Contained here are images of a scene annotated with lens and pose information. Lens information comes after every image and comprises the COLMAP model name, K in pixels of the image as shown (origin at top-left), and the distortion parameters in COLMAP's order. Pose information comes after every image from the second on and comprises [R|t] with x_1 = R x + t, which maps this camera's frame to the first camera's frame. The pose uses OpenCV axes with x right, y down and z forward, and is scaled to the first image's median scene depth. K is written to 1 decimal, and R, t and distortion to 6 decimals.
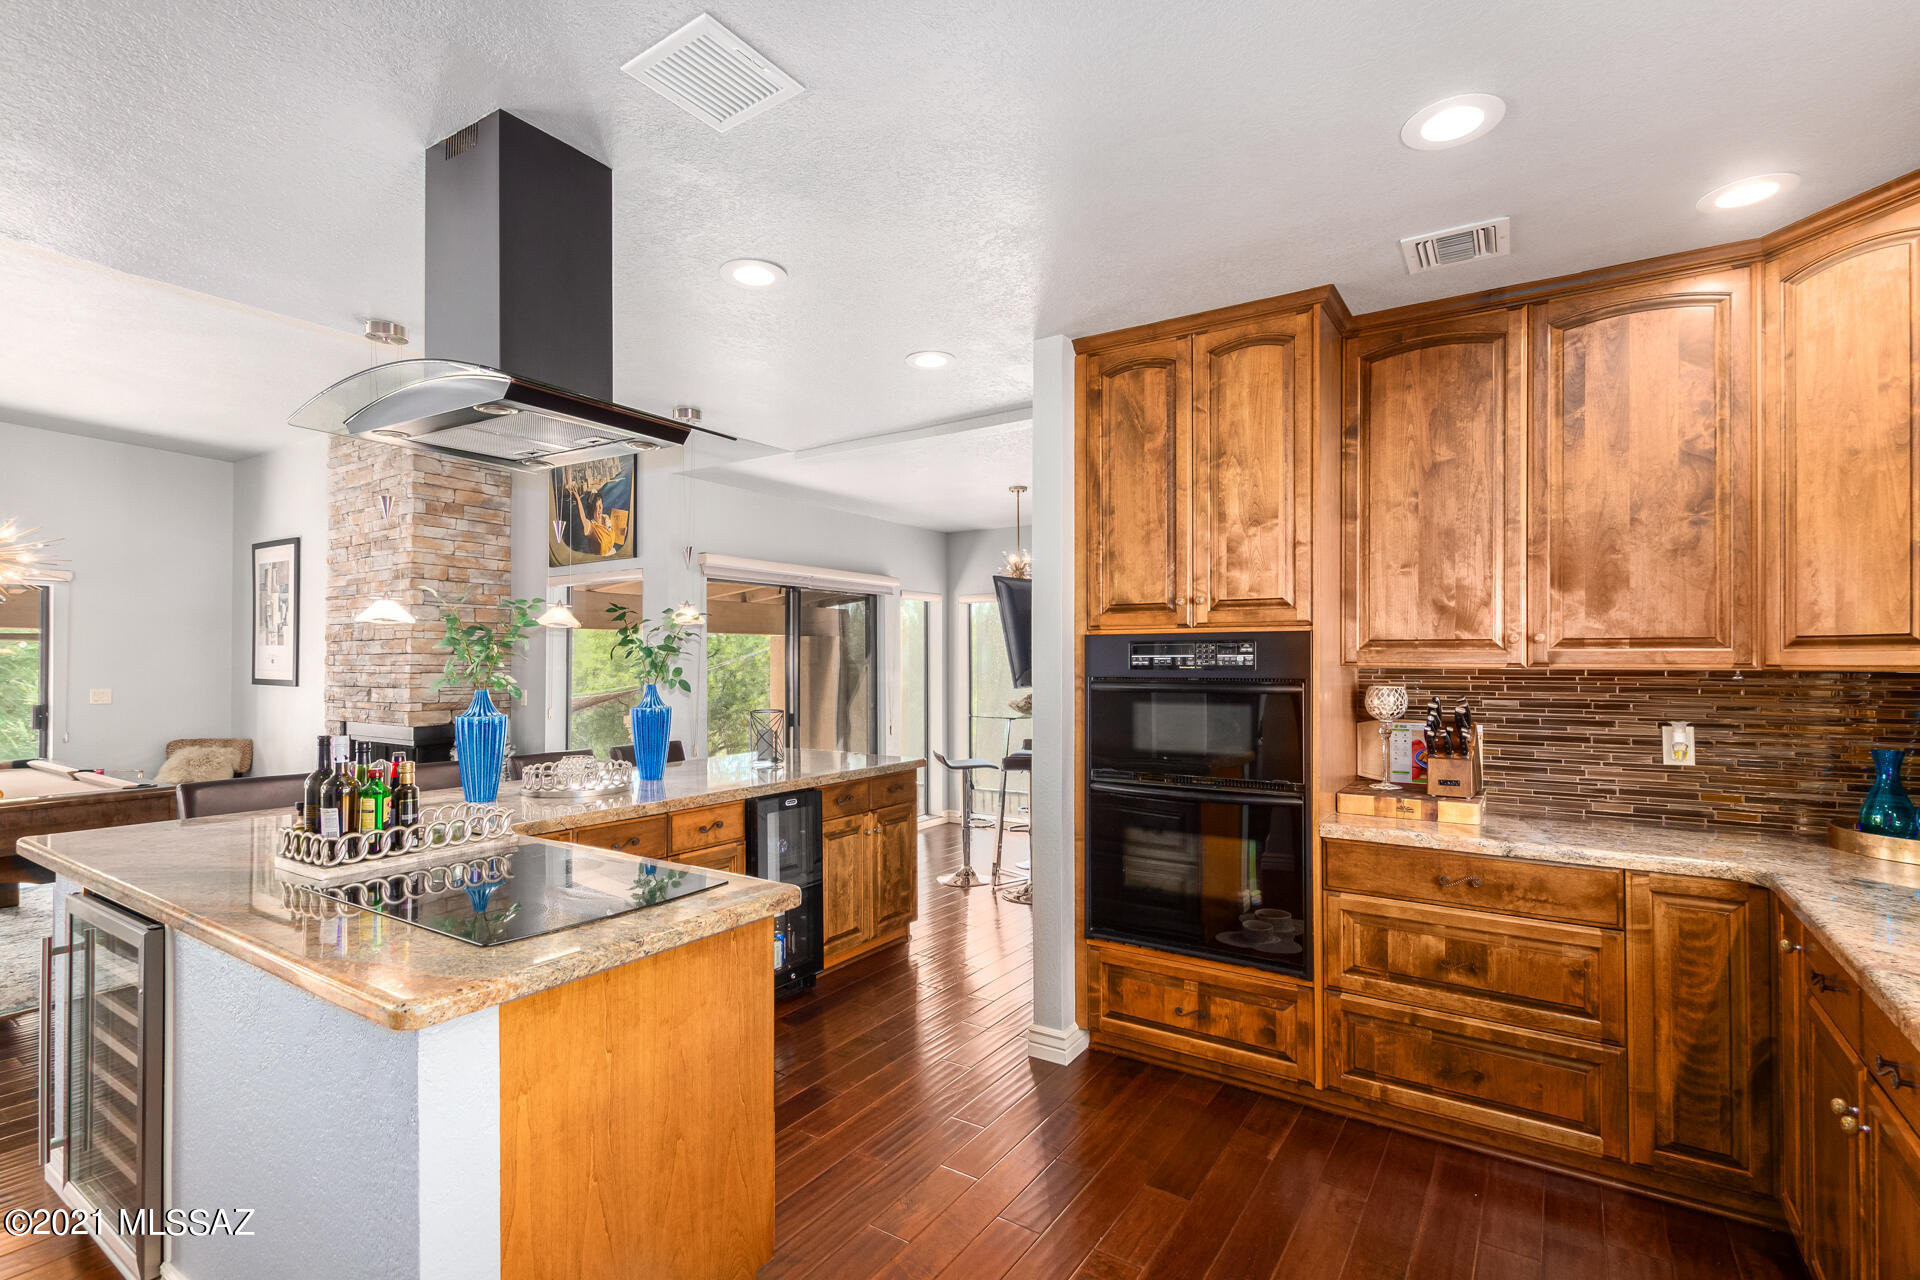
lens RADIAL K [[882.1, 0, 966.5], [0, 882.1, 664.9], [0, 0, 1]] dist [-0.000291, -0.002266]
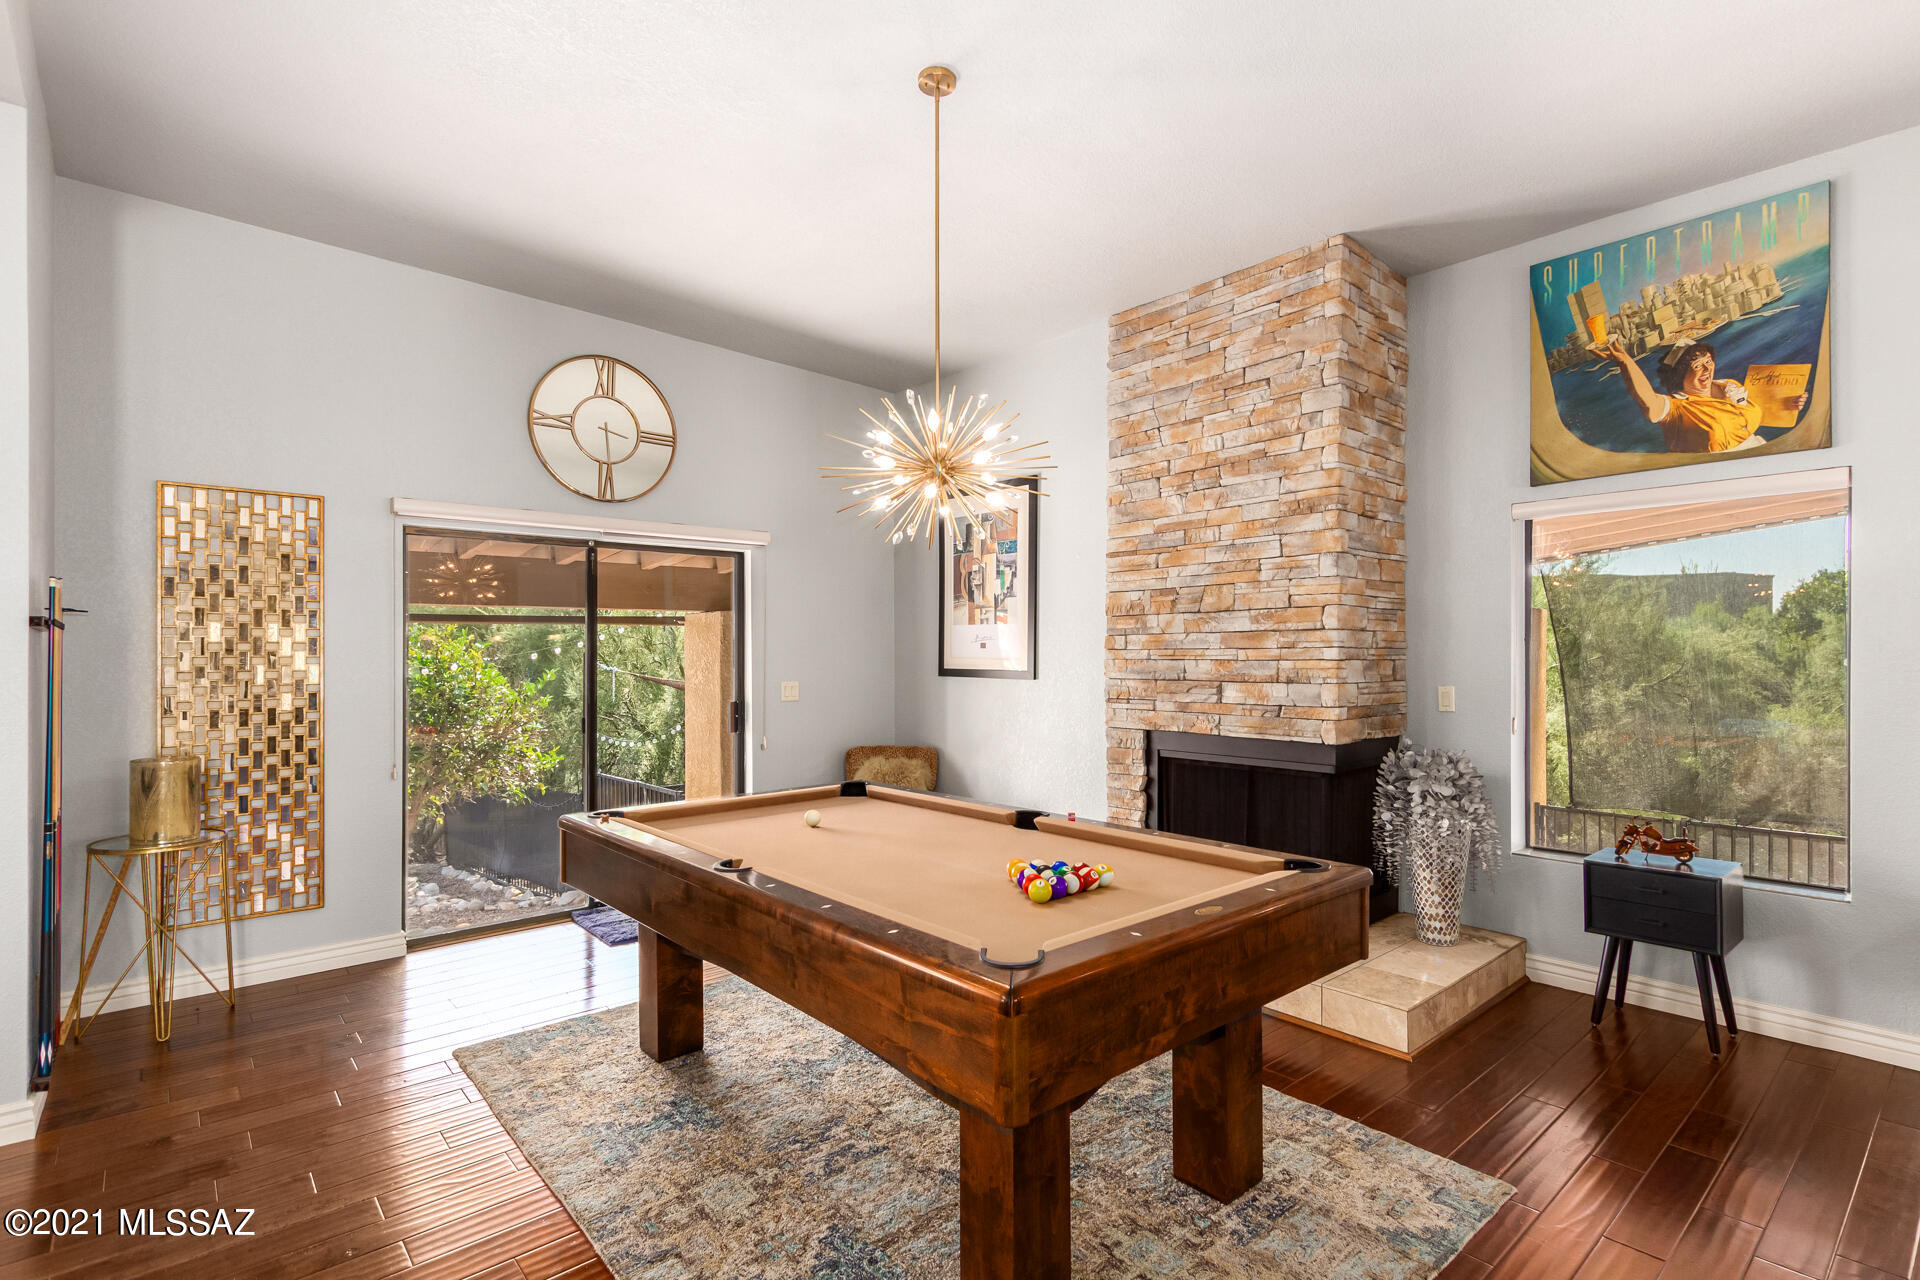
lens RADIAL K [[911.9, 0, 976.2], [0, 911.9, 656.0], [0, 0, 1]] dist [0.004523, -0.002095]
pose [[0.963578, -0.005460, -0.267373, -0.687740], [0.006945, 0.999965, 0.004612, 0.001528], [0.267339, -0.006301, 0.963582, 0.290591]]
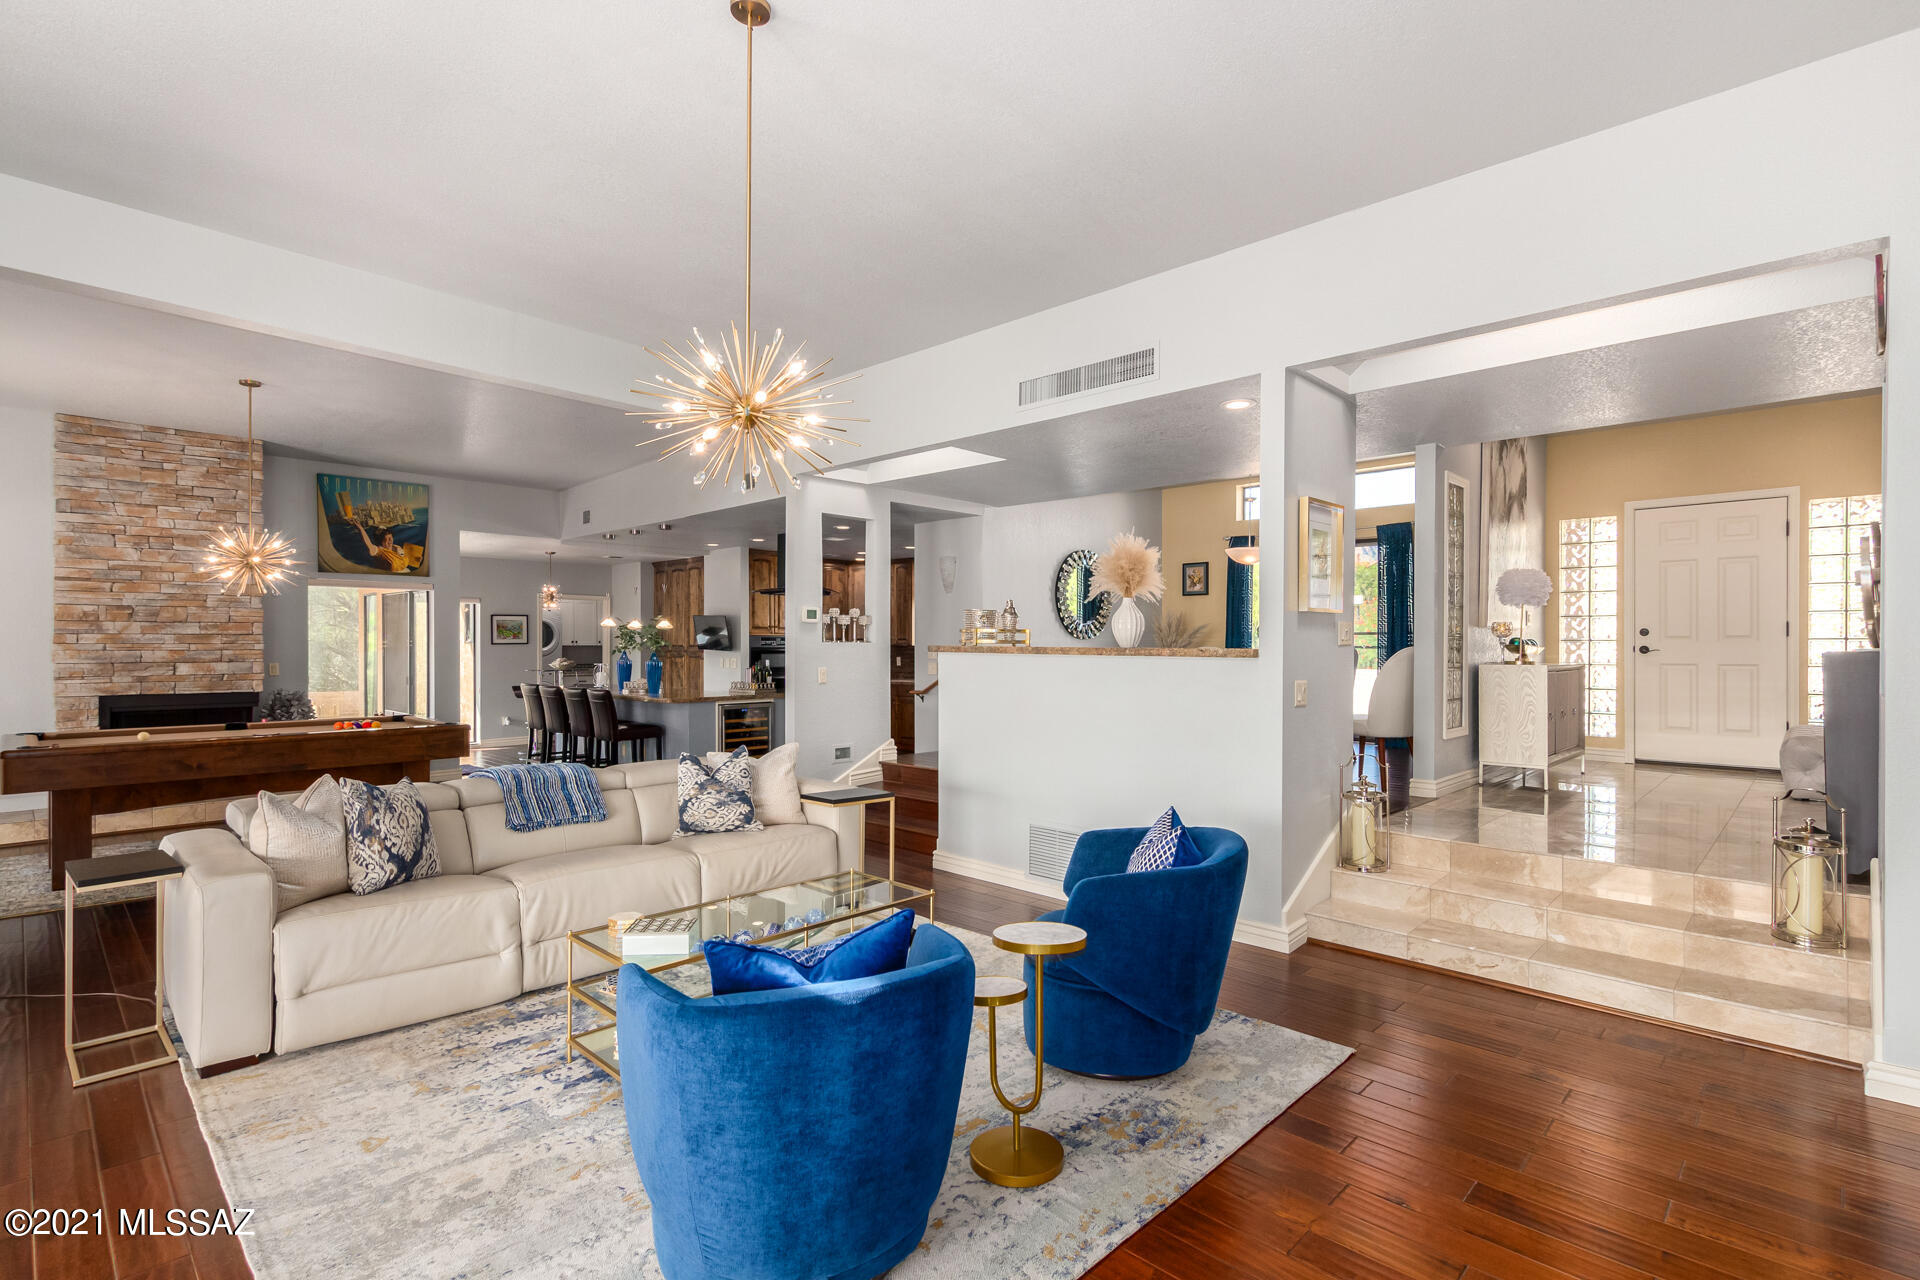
lens RADIAL K [[911.9, 0, 966.2], [0, 911.9, 655.3], [0, 0, 1]] dist [0.004523, -0.002095]
pose [[0.186024, -0.010833, 0.982486, -1.705617], [-0.001750, 0.999934, 0.011357, 0.000356], [-0.982544, -0.003832, 0.185992, -0.251015]]
